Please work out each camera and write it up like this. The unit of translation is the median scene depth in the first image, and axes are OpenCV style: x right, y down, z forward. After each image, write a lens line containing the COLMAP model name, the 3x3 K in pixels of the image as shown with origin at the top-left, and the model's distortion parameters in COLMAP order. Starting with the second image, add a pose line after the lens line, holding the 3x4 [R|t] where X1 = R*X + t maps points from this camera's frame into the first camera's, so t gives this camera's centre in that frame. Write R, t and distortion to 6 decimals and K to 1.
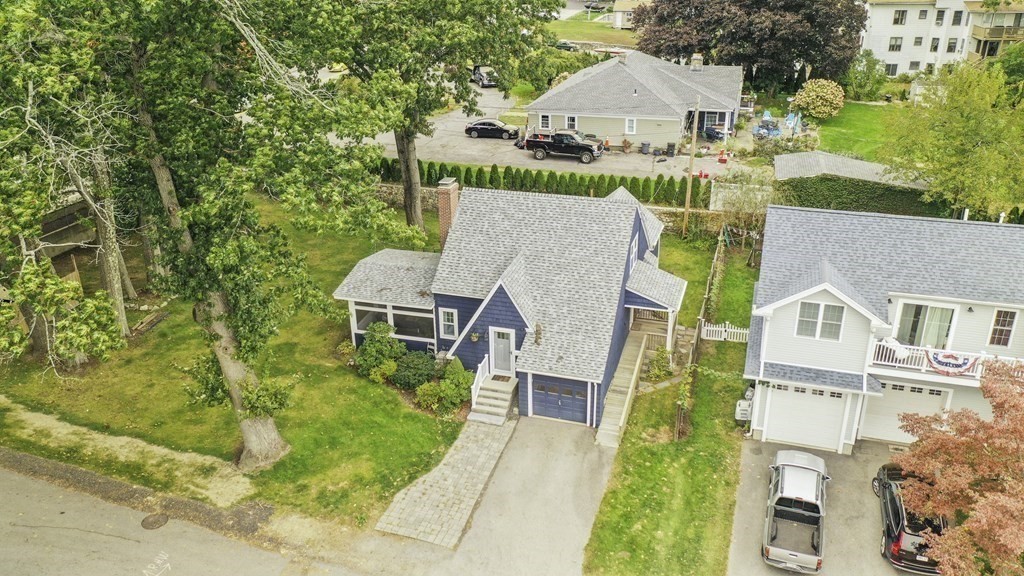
lens RADIAL K [[804.7, 0, 512.0], [0, 804.7, 288.0], [0, 0, 1]] dist [0.002449, 0.000280]
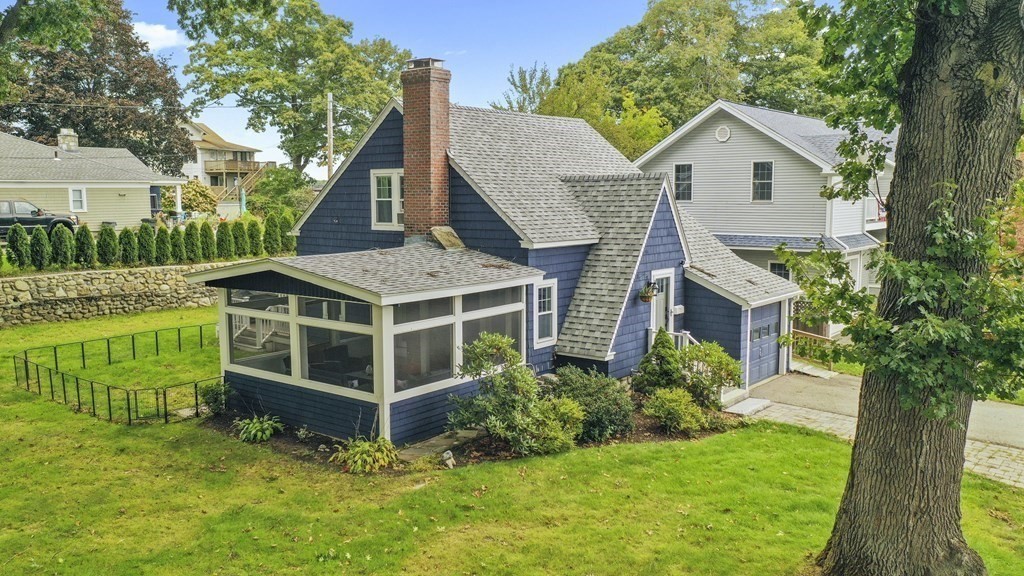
lens RADIAL K [[804.7, 0, 512.0], [0, 804.7, 288.0], [0, 0, 1]] dist [0.002449, 0.000280]
pose [[0.364113, -0.094021, 0.926597, -0.592937], [0.378358, 0.924029, -0.054918, 0.052914], [-0.851039, 0.370582, 0.372025, 0.879374]]
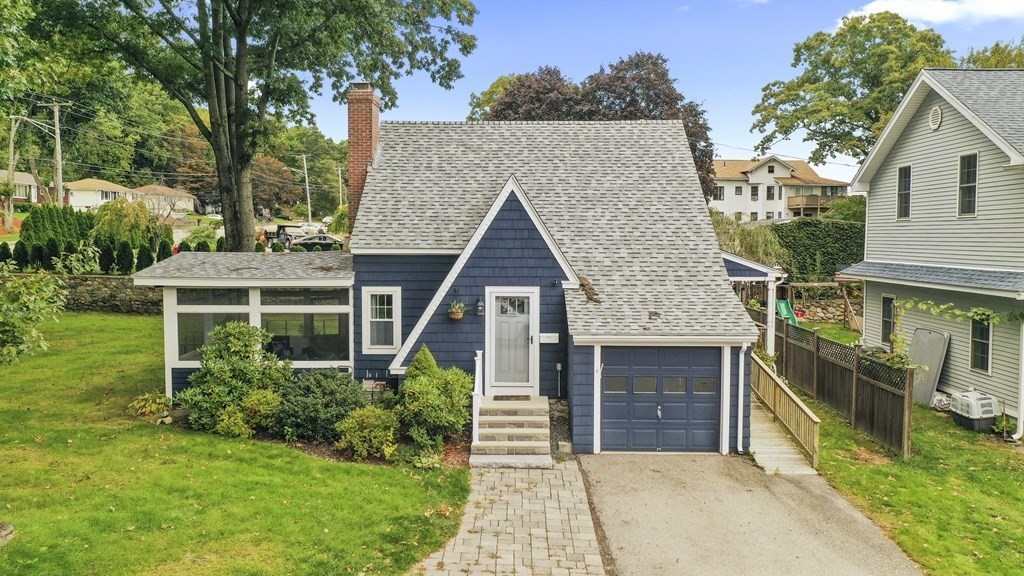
lens RADIAL K [[804.7, 0, 512.0], [0, 804.7, 288.0], [0, 0, 1]] dist [0.002449, 0.000280]
pose [[0.954735, -0.000550, 0.297456, -0.161320], [0.105293, 0.935878, -0.336224, 0.217990], [-0.278198, 0.352325, 0.893573, 0.553442]]
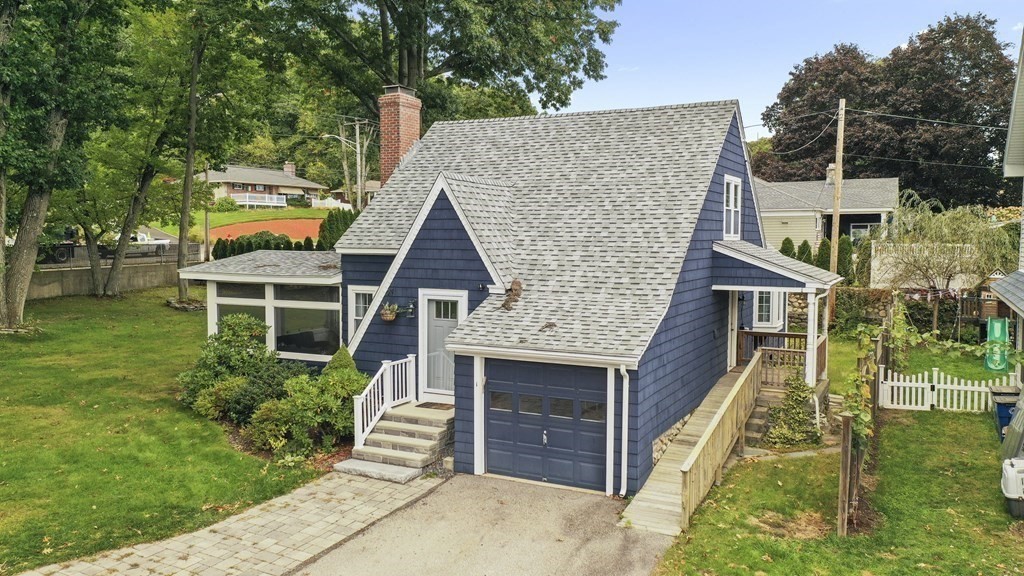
lens RADIAL K [[804.7, 0, 512.0], [0, 804.7, 288.0], [0, 0, 1]] dist [0.002449, 0.000280]
pose [[0.986922, 0.029701, -0.158436, 0.103291], [-0.082905, 0.936443, -0.340882, 0.207433], [0.138242, 0.349560, 0.926659, 0.563398]]
